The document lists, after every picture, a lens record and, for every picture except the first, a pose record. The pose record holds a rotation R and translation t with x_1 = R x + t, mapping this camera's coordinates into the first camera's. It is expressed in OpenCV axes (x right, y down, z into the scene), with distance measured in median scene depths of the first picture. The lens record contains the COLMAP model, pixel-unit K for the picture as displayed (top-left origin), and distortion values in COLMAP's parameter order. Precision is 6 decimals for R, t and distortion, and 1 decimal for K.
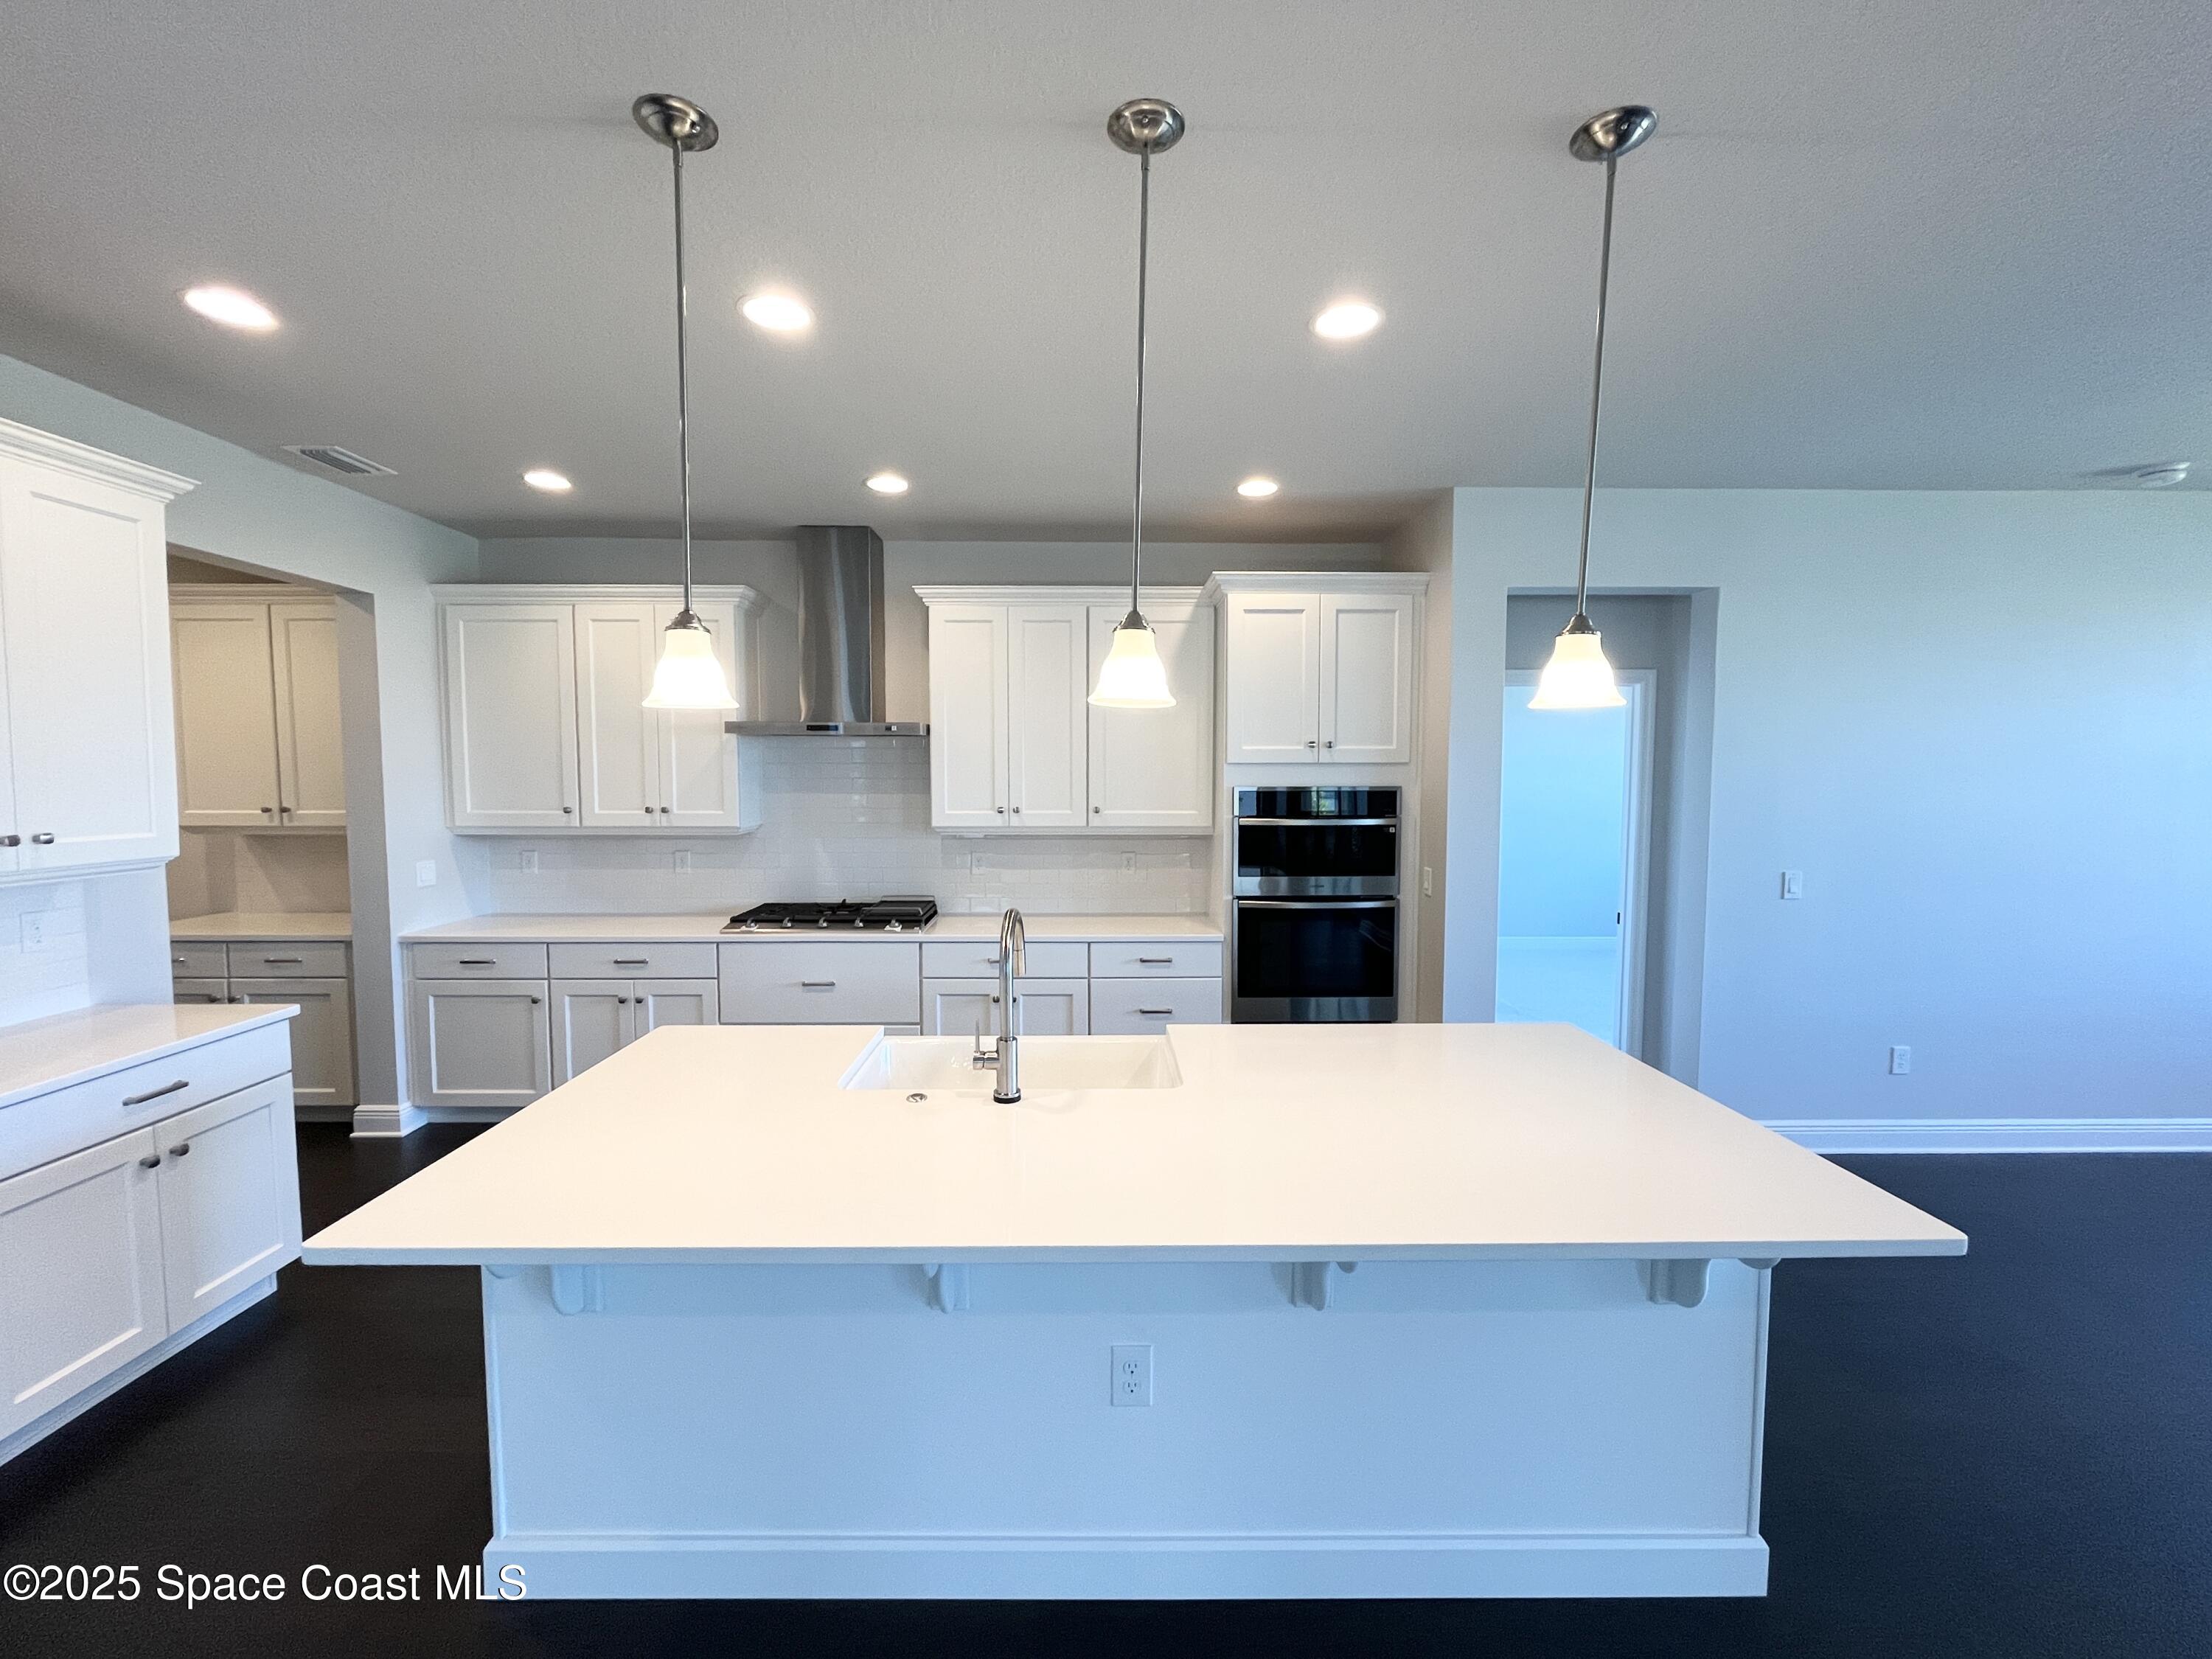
lens RADIAL K [[896.0, 0, 1088.6], [0, 896.0, 819.4], [0, 0, 1]] dist [0.000566, 0.000251]
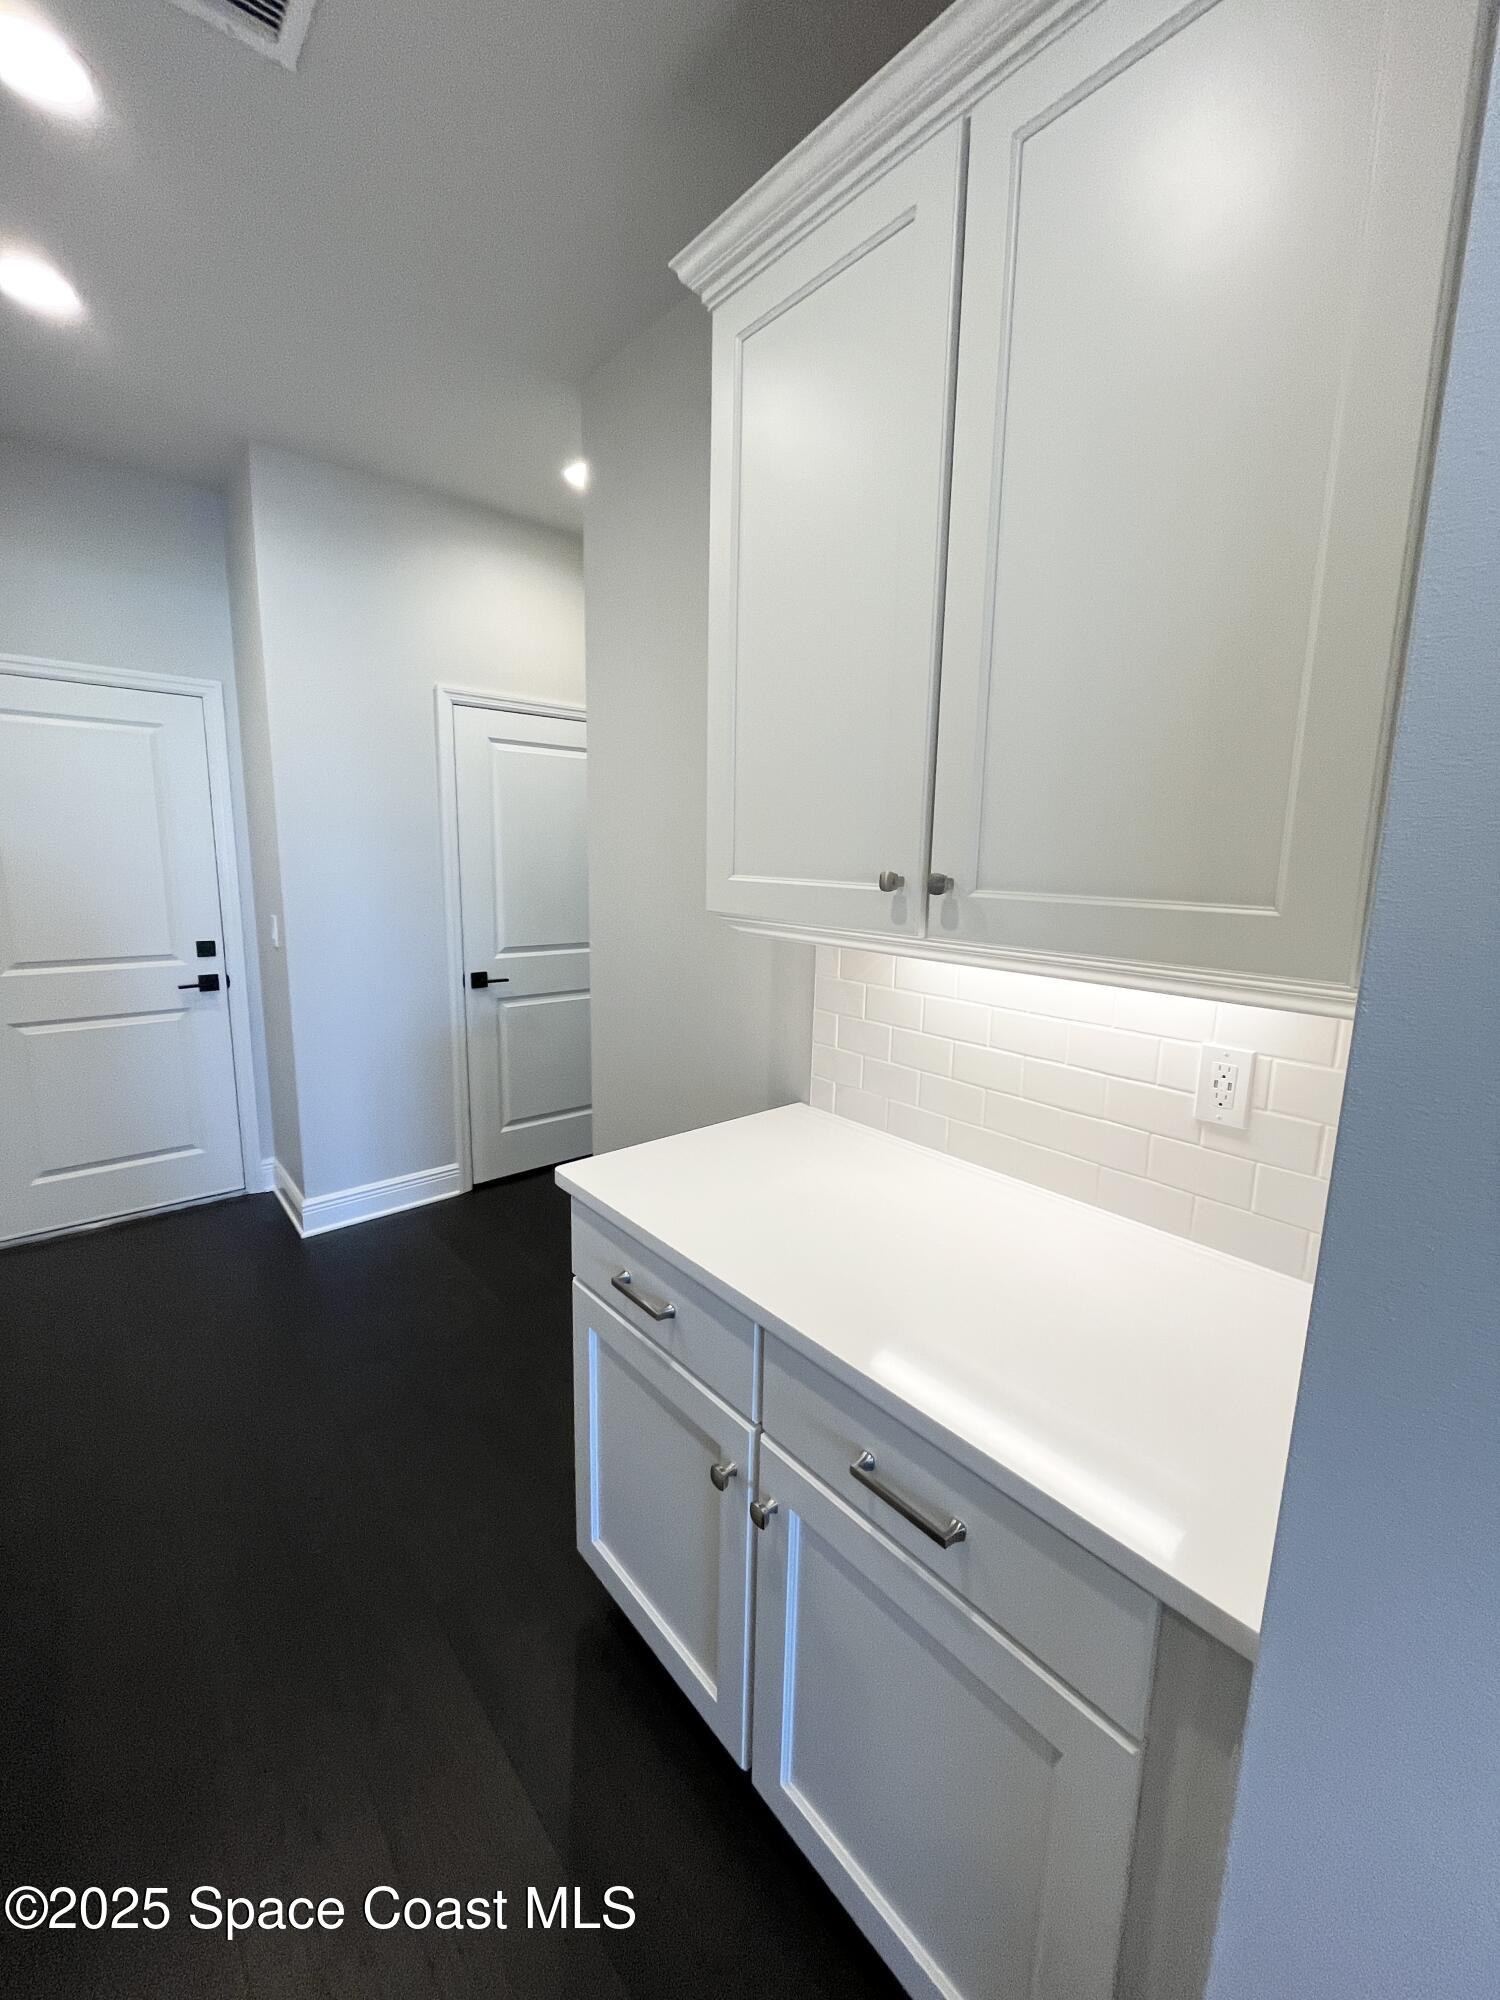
lens RADIAL K [[810.1, 0, 755.0], [0, 810.1, 996.8], [0, 0, 1]] dist [0.000566, 0.000251]
pose [[0.628331, 0.147619, -0.763812, -0.802607], [-0.059922, 0.988098, 0.141672, -0.008987], [0.775635, -0.043248, 0.629698, 0.867847]]
